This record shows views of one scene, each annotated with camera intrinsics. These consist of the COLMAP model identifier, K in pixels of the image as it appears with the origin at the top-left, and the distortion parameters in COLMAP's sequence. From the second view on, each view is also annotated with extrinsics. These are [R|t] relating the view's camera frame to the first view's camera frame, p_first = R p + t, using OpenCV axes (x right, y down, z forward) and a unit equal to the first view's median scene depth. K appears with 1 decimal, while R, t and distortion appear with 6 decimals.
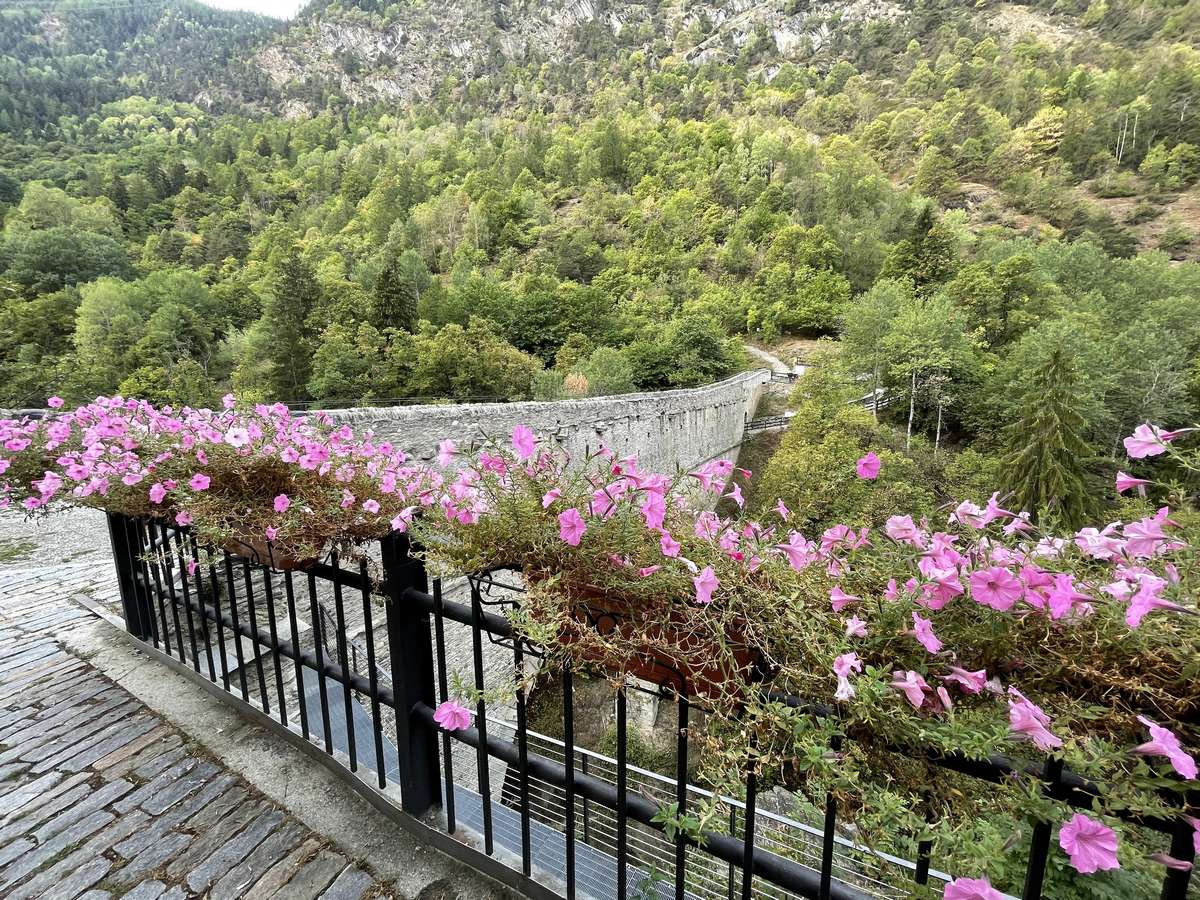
lens RADIAL K [[487.3, 0, 598.3], [0, 487.3, 447.4], [0, 0, 1]] dist [0.000687, 0.000026]
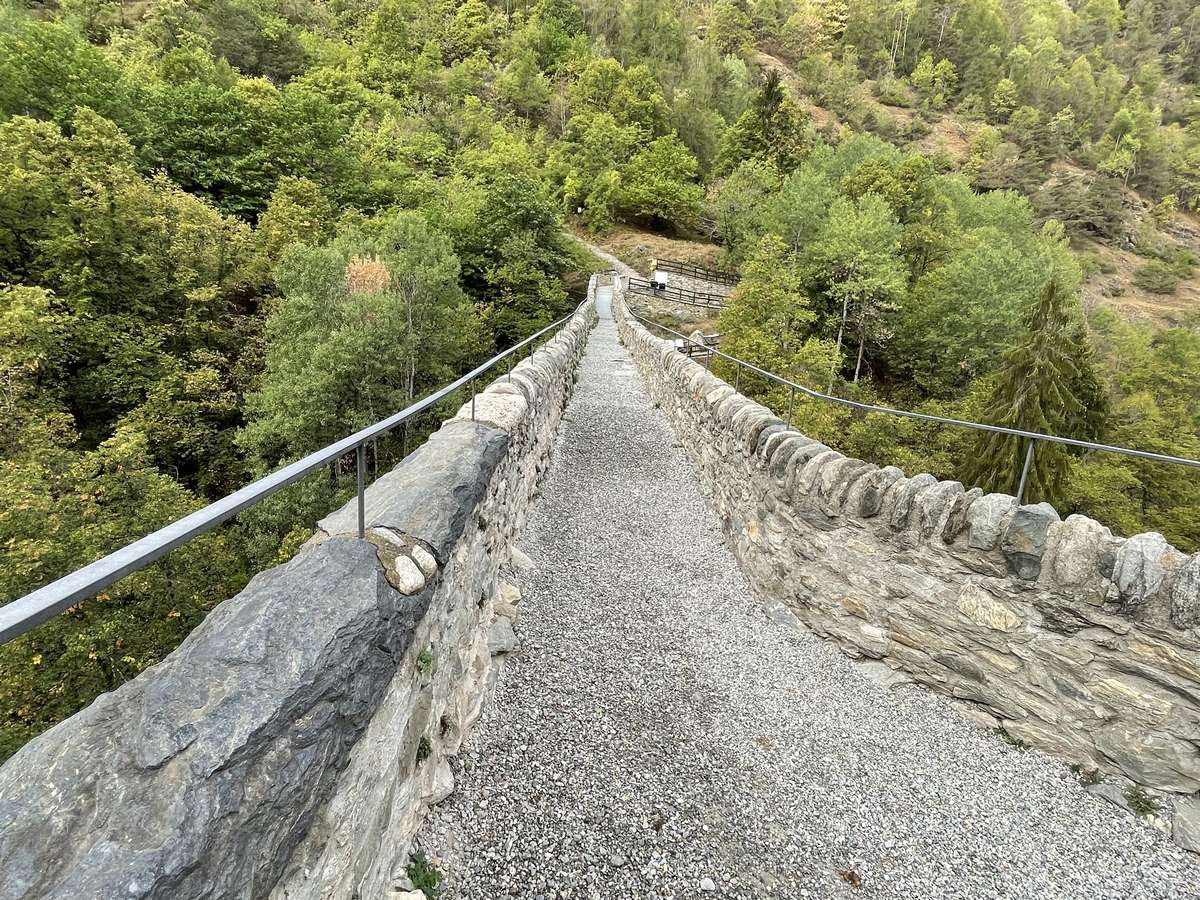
lens RADIAL K [[691.6, 0, 600.0], [0, 691.6, 450.0], [0, 0, 1]] dist [-0.007648, 0.008996]
pose [[0.878698, -0.046718, 0.475086, -0.092281], [-0.005703, 0.994102, 0.108304, -0.012347], [-0.477343, -0.097876, 0.873249, 0.096405]]
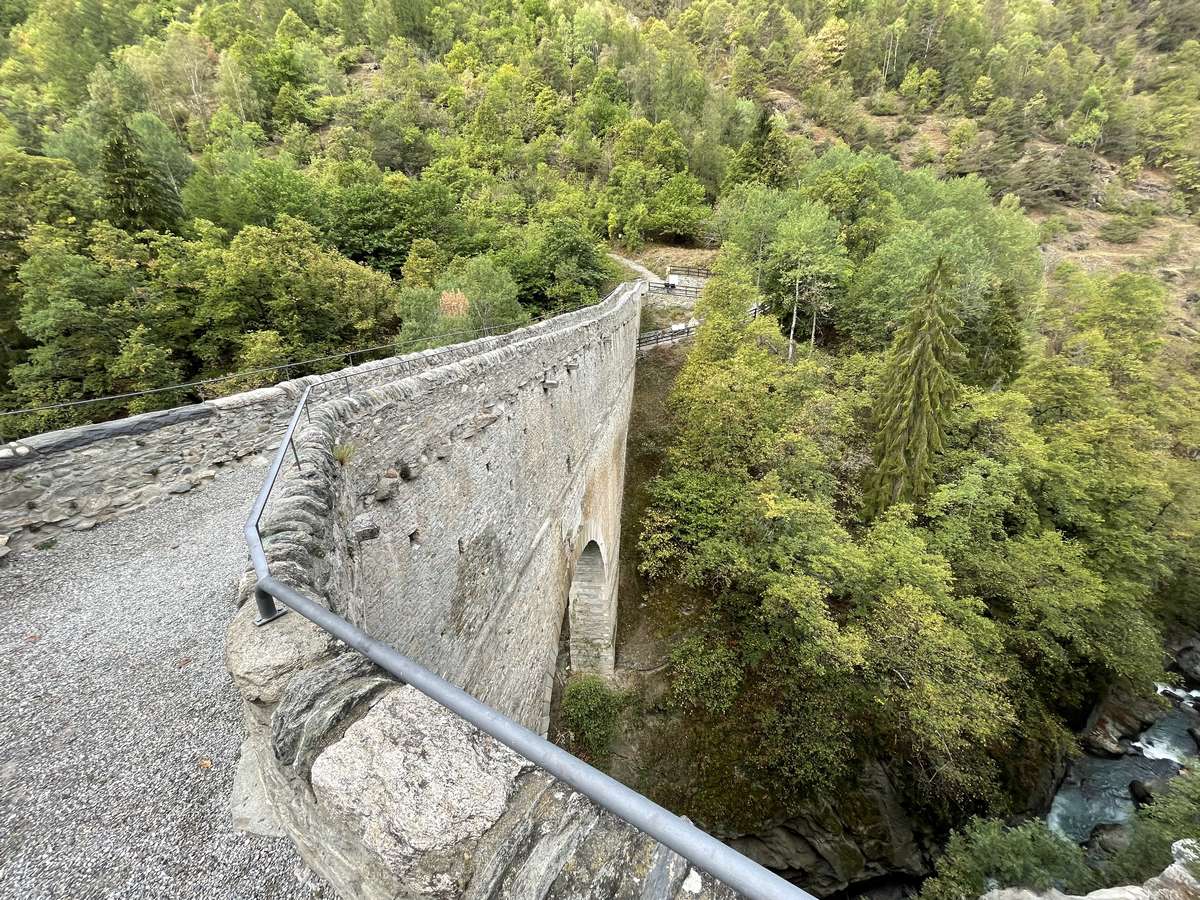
lens RADIAL K [[487.3, 0, 598.3], [0, 487.3, 447.4], [0, 0, 1]] dist [0.000687, 0.000026]
pose [[0.939207, -0.133742, 0.316232, -0.053047], [0.078041, 0.980065, 0.182709, -0.011936], [-0.334364, -0.146923, 0.930921, 0.056408]]
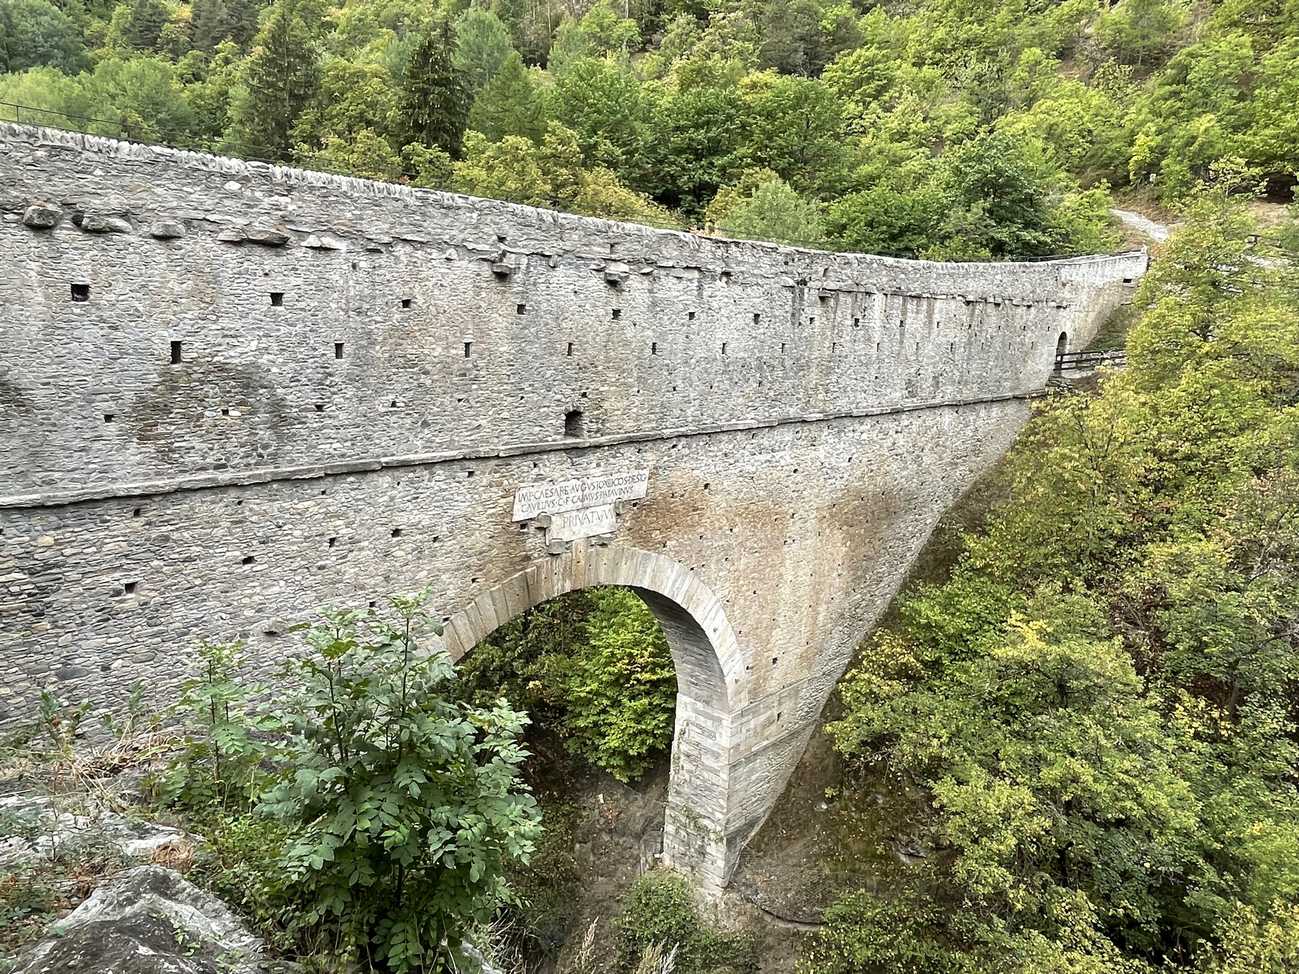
lens RADIAL K [[918.5, 0, 643.1], [0, 918.5, 480.9], [0, 0, 1]] dist [0.027951, -0.061044]
pose [[0.968356, 0.106985, -0.225478, 0.066063], [-0.093711, 0.993219, 0.068801, 0.025768], [0.231310, -0.045494, 0.971816, 0.013263]]
